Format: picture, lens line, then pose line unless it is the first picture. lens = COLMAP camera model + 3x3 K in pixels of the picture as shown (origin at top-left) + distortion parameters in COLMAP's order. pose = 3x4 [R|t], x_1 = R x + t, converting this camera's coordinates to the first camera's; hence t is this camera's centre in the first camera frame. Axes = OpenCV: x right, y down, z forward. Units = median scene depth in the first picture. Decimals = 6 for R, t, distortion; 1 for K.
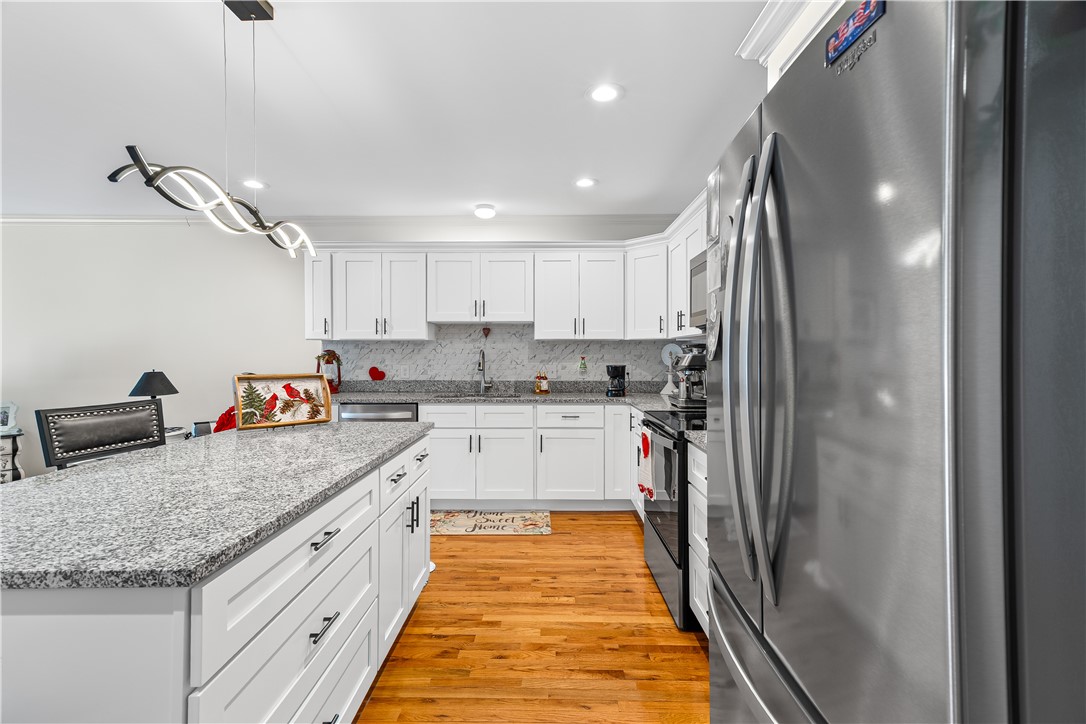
lens RADIAL K [[490.4, 0, 539.7], [0, 490.4, 359.6], [0, 0, 1]] dist [0.025566, -0.000358]
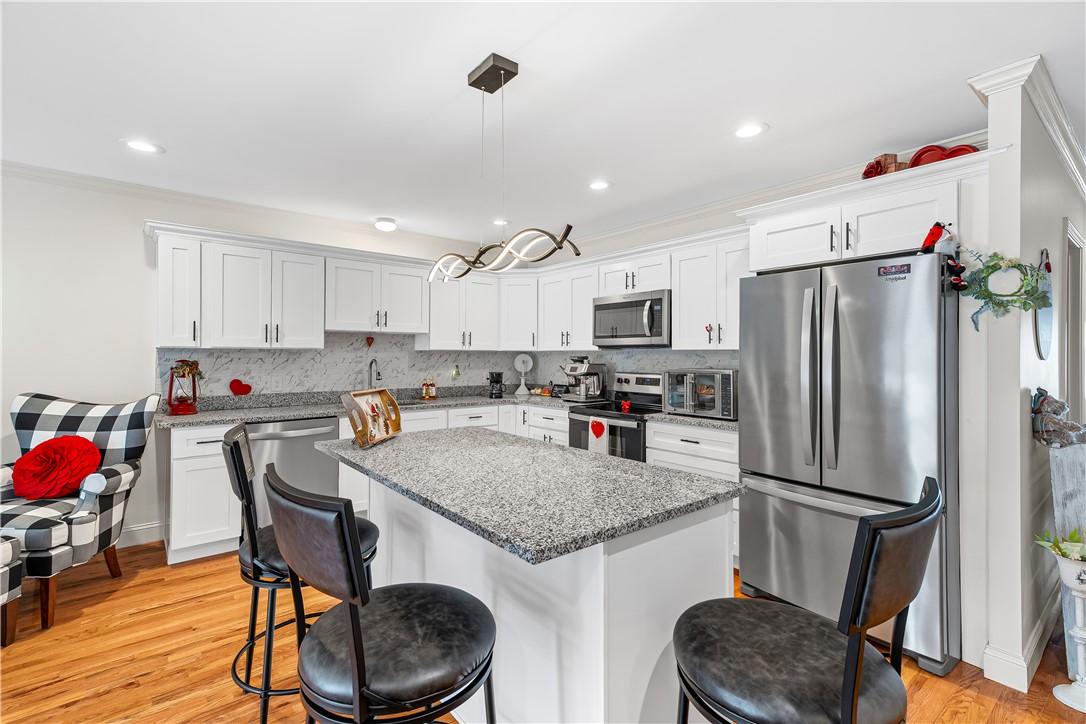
lens RADIAL K [[490.4, 0, 536.8], [0, 490.4, 356.7], [0, 0, 1]] dist [0.025566, -0.000358]
pose [[0.772685, 0.001155, 0.634788, -0.512976], [0.008090, 0.999899, -0.011666, -0.010942], [-0.634738, 0.014149, 0.772598, 0.009262]]
